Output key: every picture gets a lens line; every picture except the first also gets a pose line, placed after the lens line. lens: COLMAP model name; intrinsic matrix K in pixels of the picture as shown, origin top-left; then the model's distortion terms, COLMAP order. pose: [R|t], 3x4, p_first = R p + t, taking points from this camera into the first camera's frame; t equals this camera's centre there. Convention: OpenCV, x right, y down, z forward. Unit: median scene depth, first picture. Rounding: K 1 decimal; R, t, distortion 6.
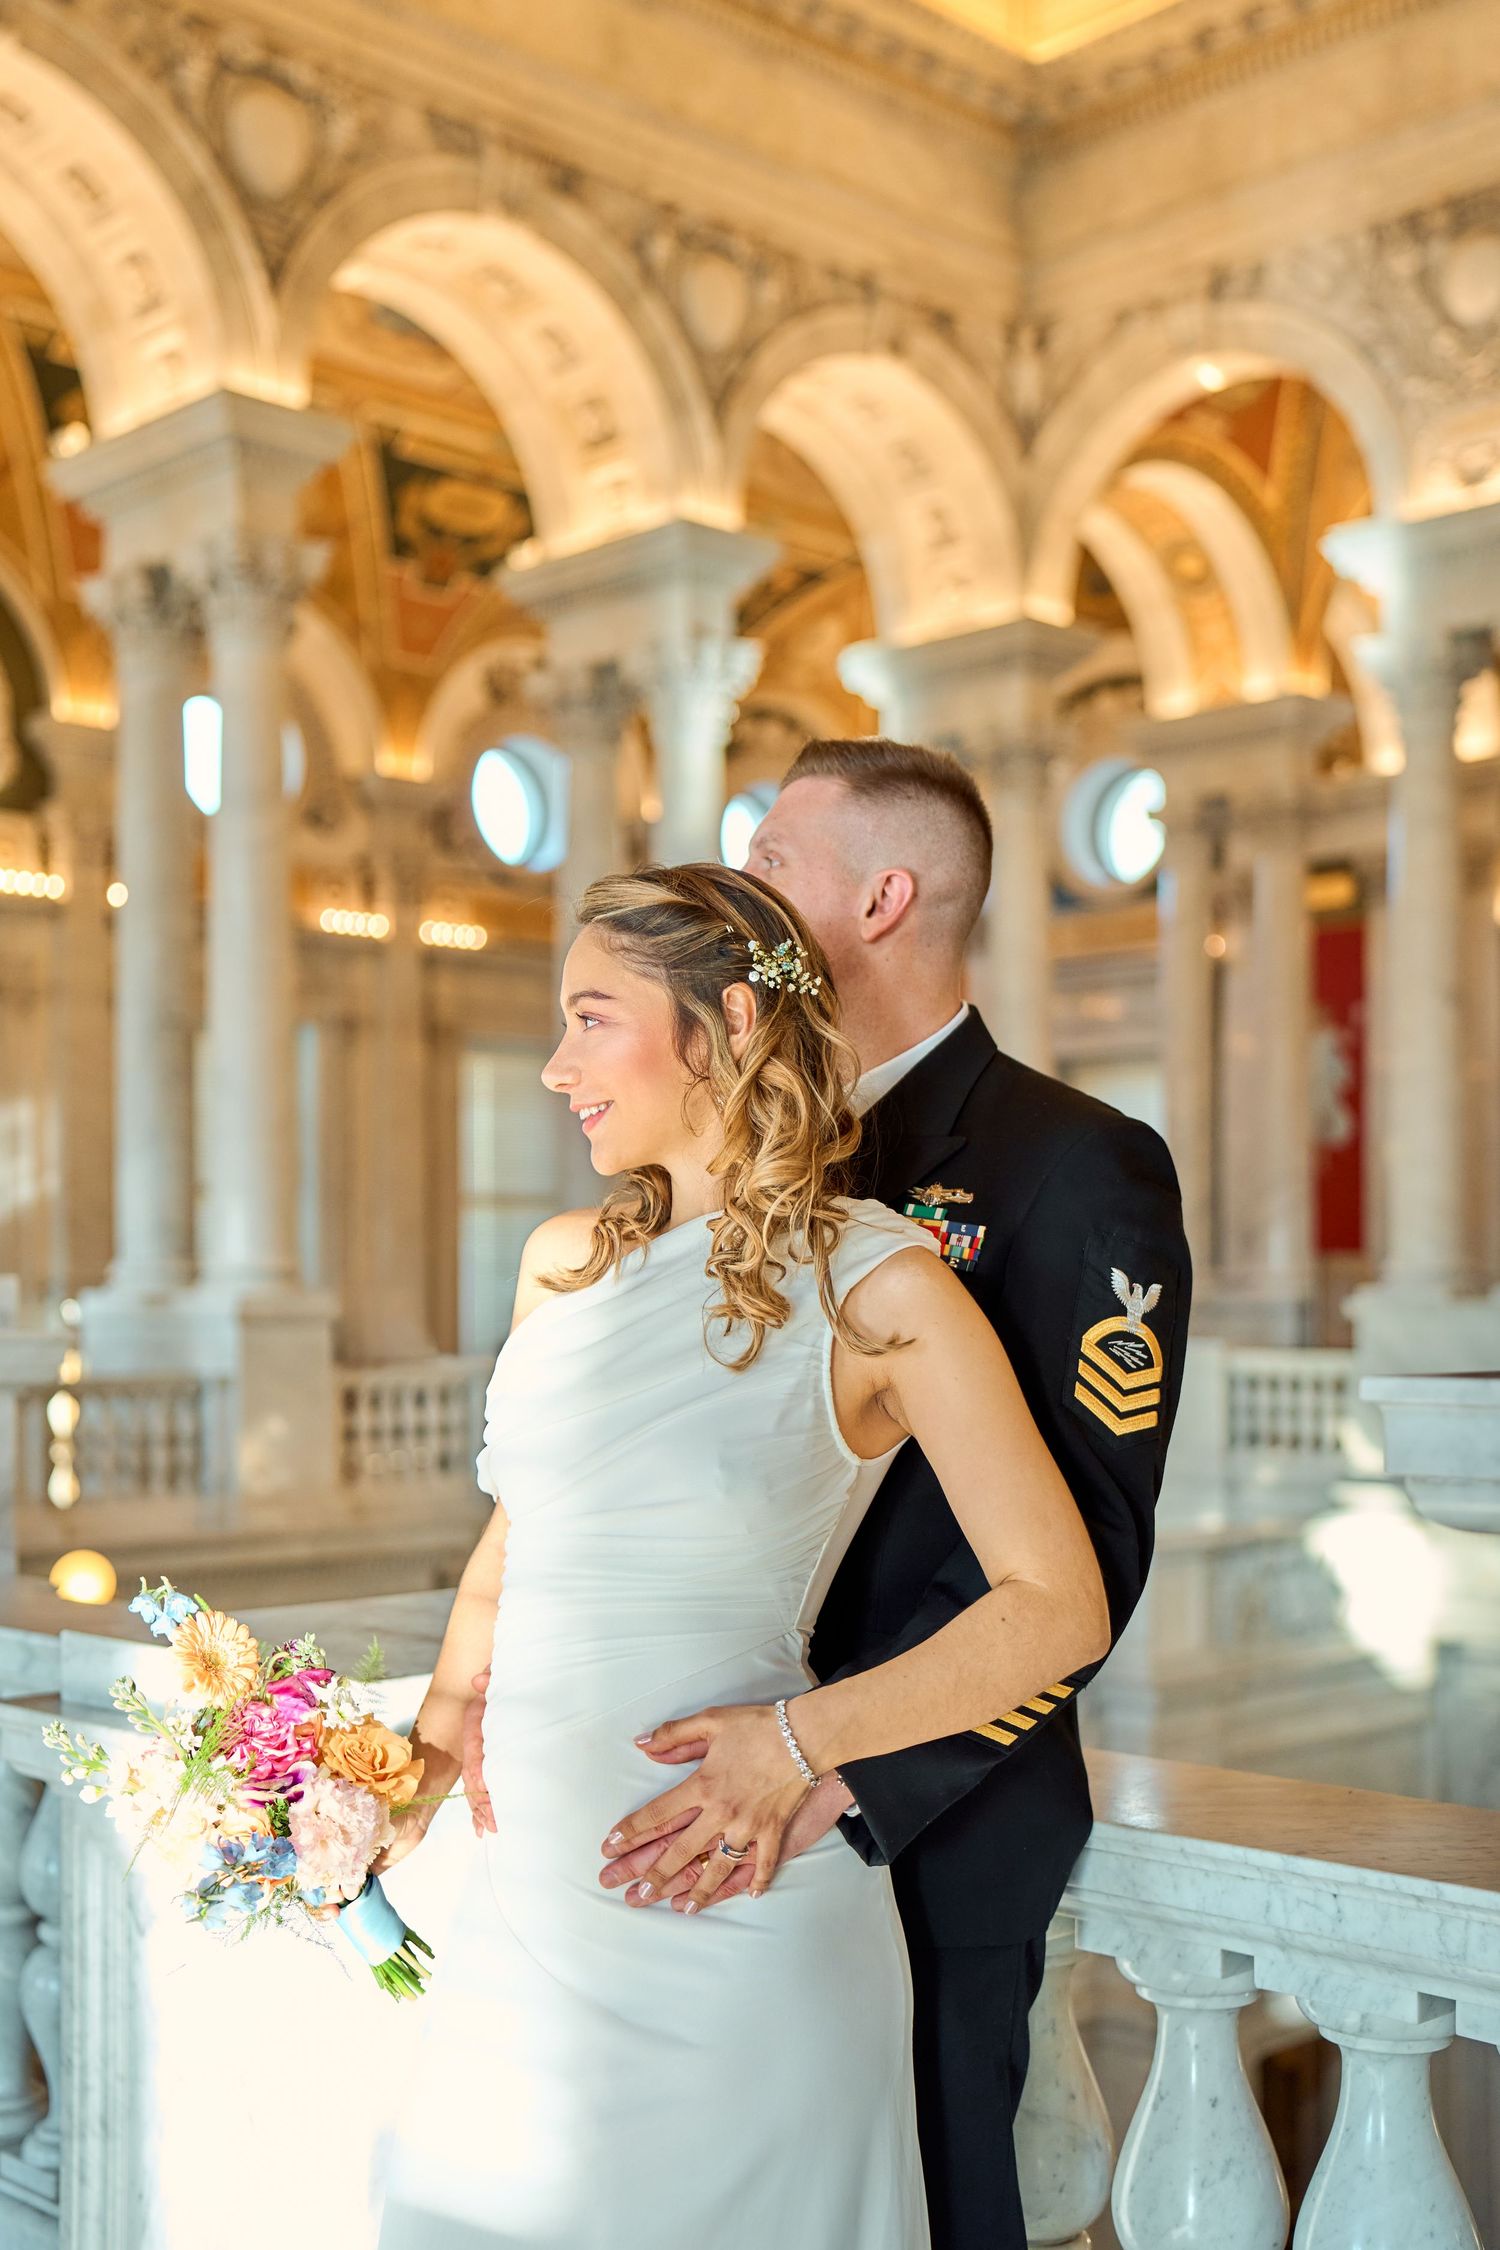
lens RADIAL K [[2562.2, 0, 742.8], [0, 2562.2, 1341.5], [0, 0, 1]] dist [0.004776, -0.009184]
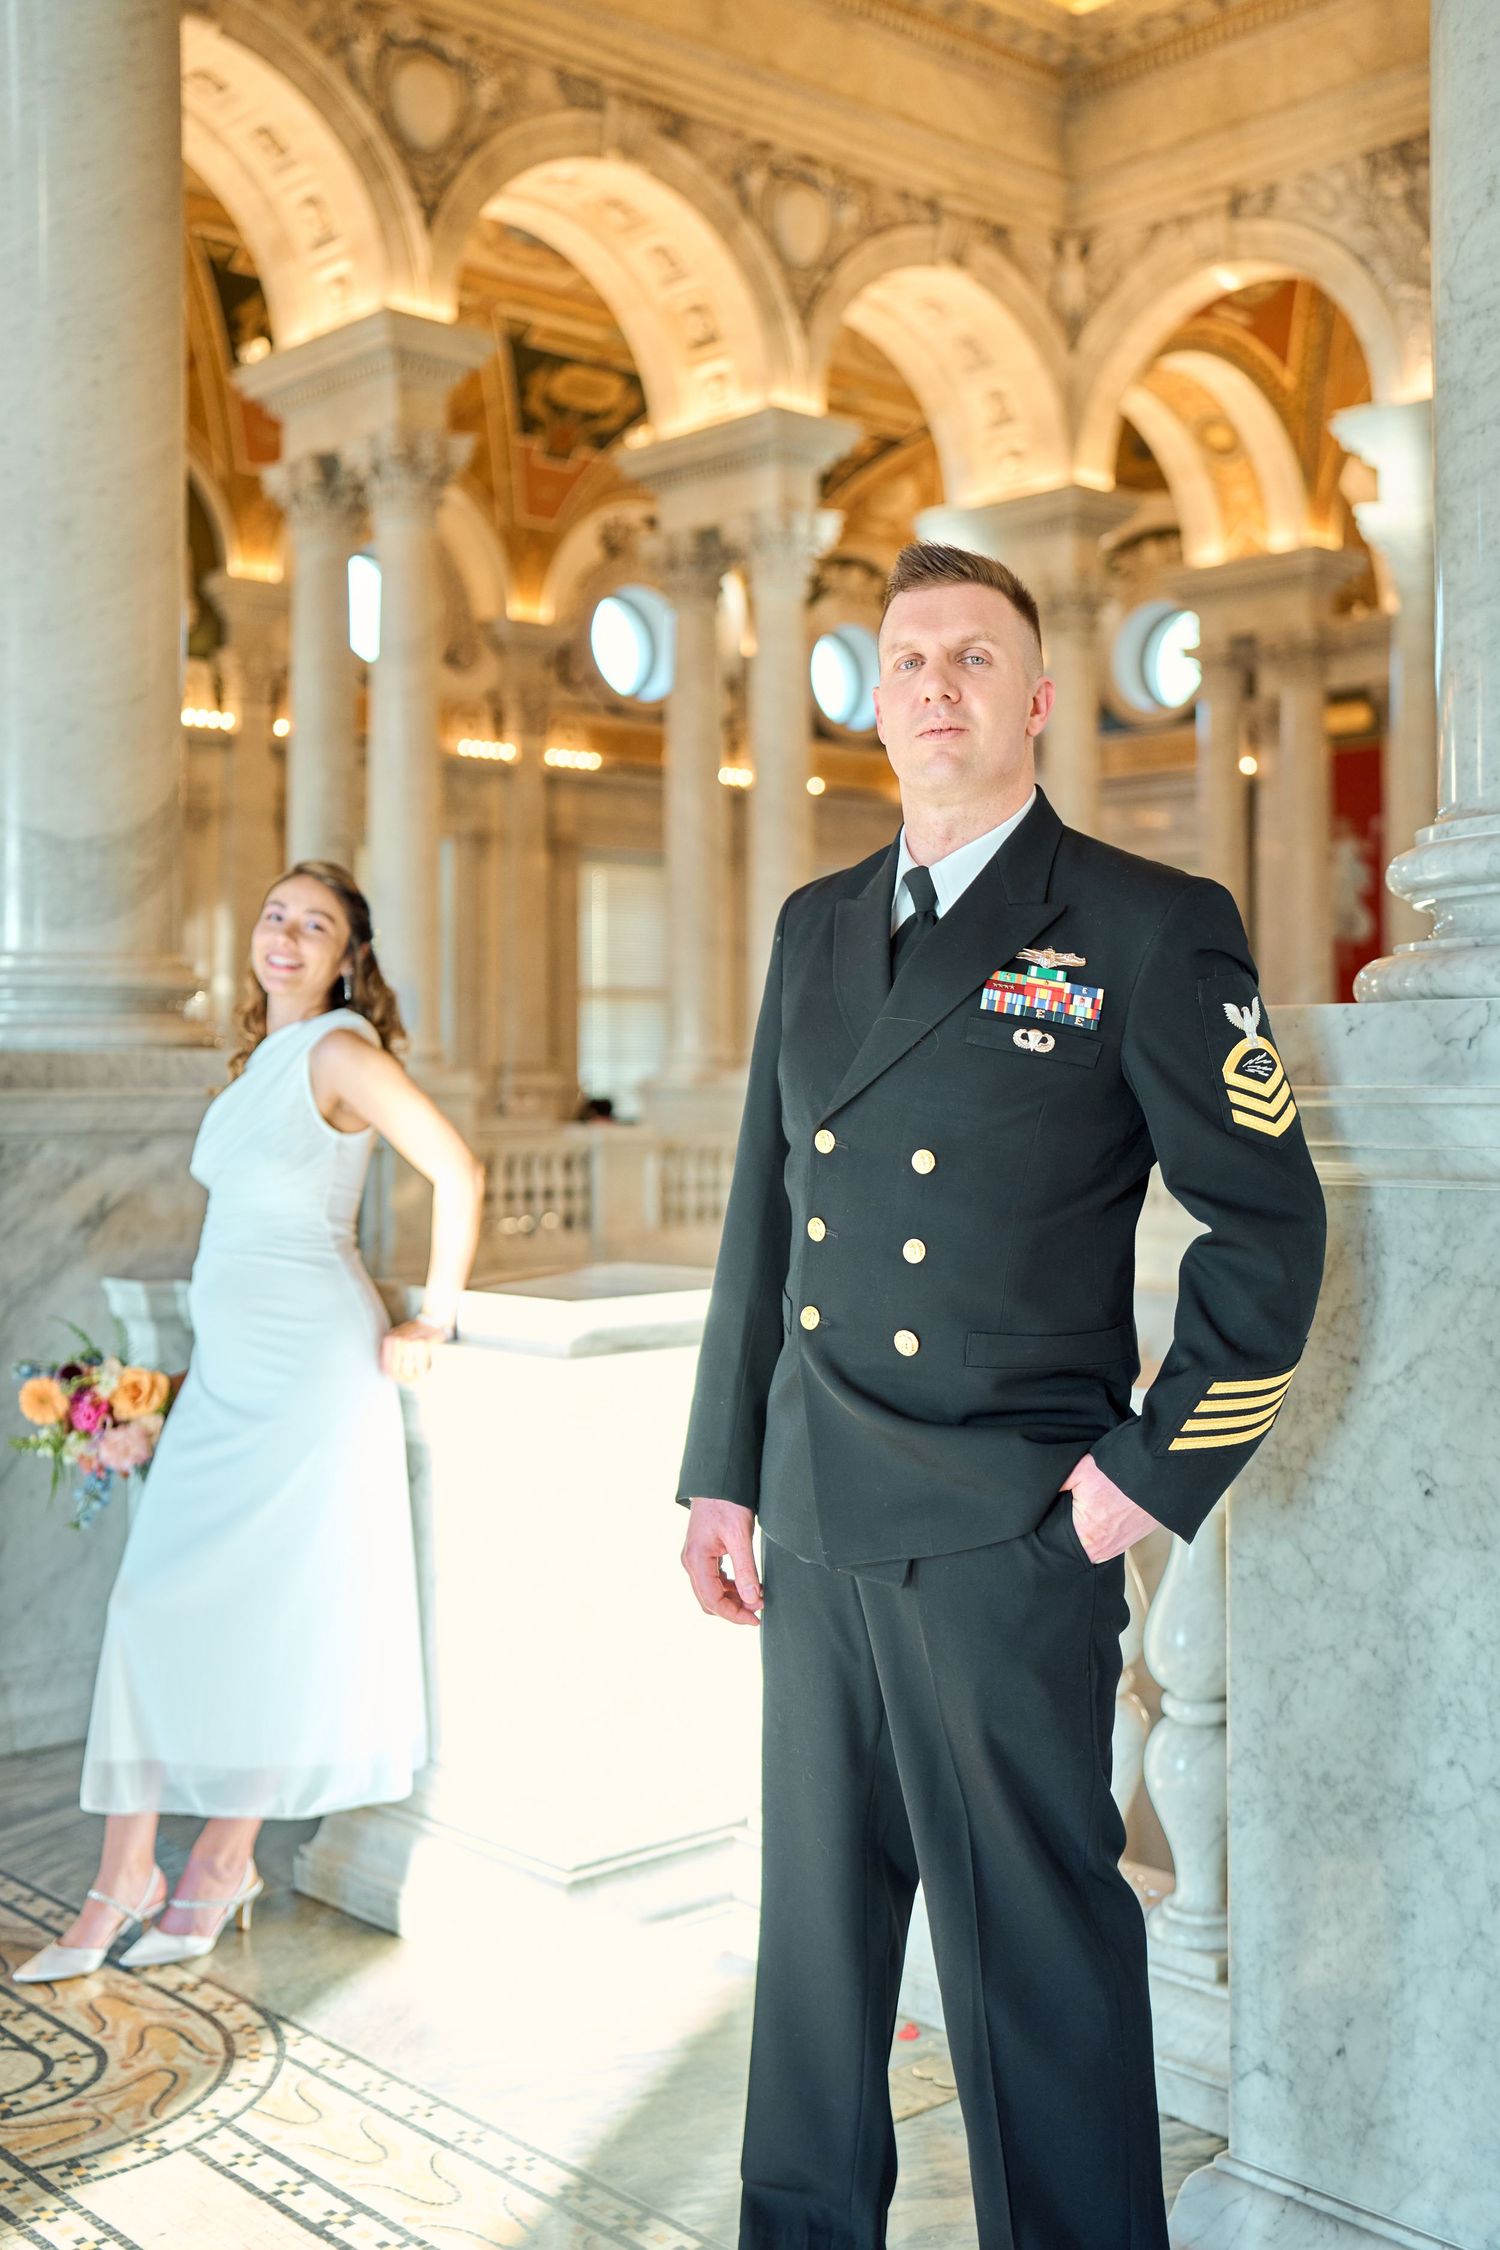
lens RADIAL K [[2432.4, 0, 757.2], [0, 2432.4, 986.8], [0, 0, 1]] dist [0.011013, -0.014251]
pose [[0.999504, -0.003144, -0.031328, 0.002157], [0.001351, 0.998370, -0.057063, 0.003992], [0.031456, 0.056993, 0.997879, -0.080948]]
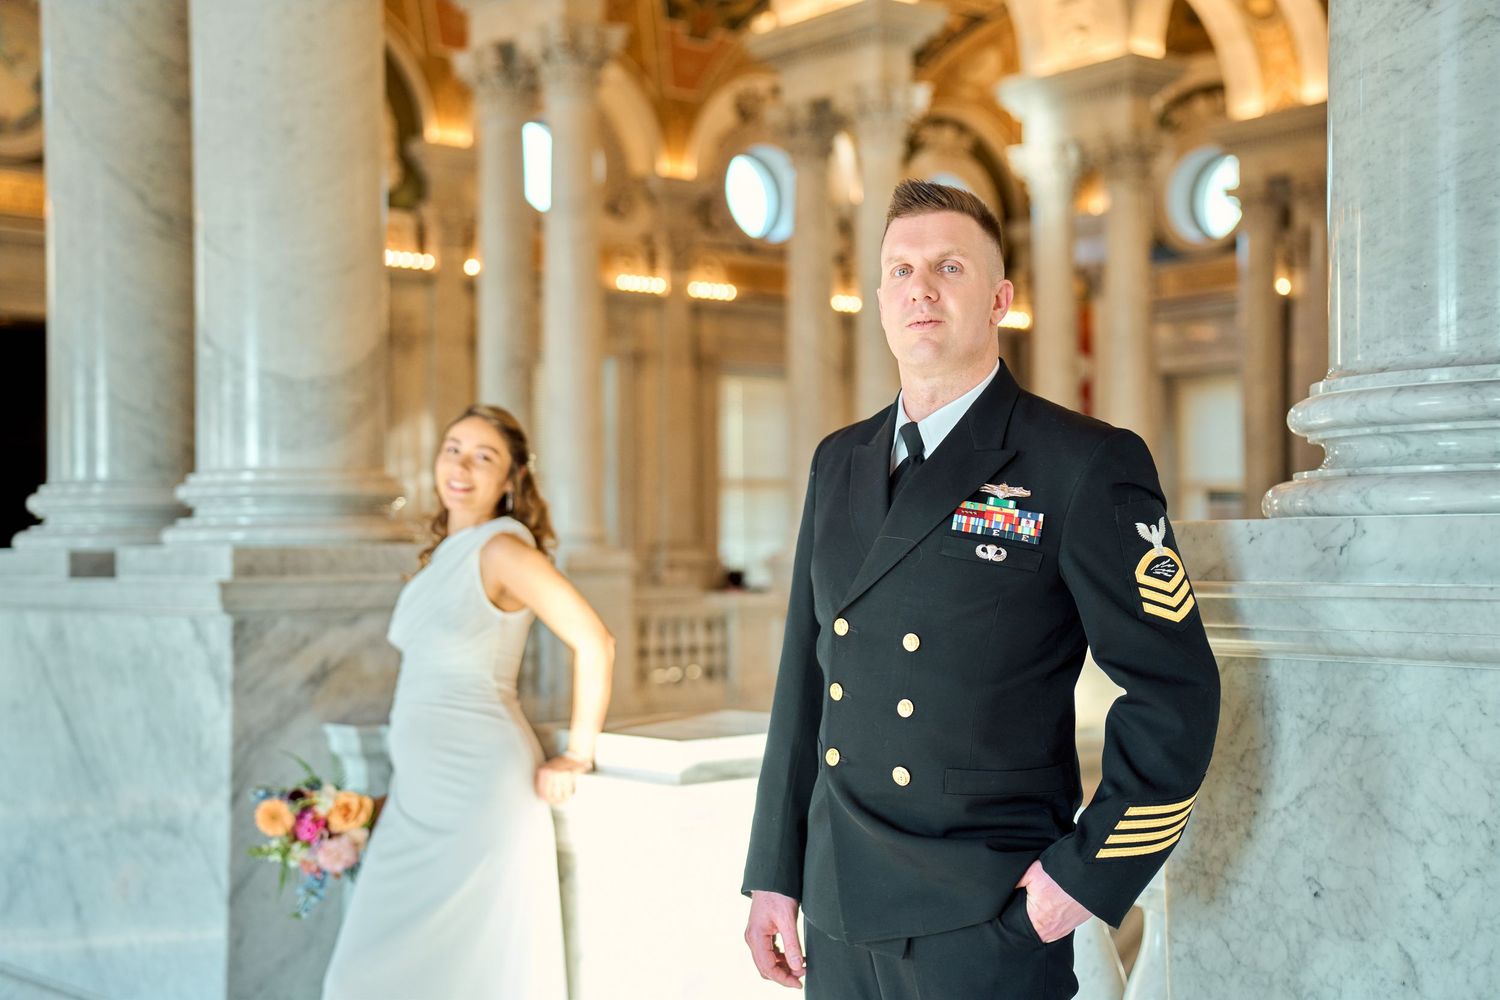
lens RADIAL K [[2034.8, 0, 750.0], [0, 2034.8, 500.0], [0, 0, 1]] dist [0.166641, 0.094398]
pose [[0.995600, -0.009467, -0.093222, 0.009376], [0.005354, 0.999005, -0.044271, 0.002078], [0.093549, 0.043577, 0.994661, -0.099649]]
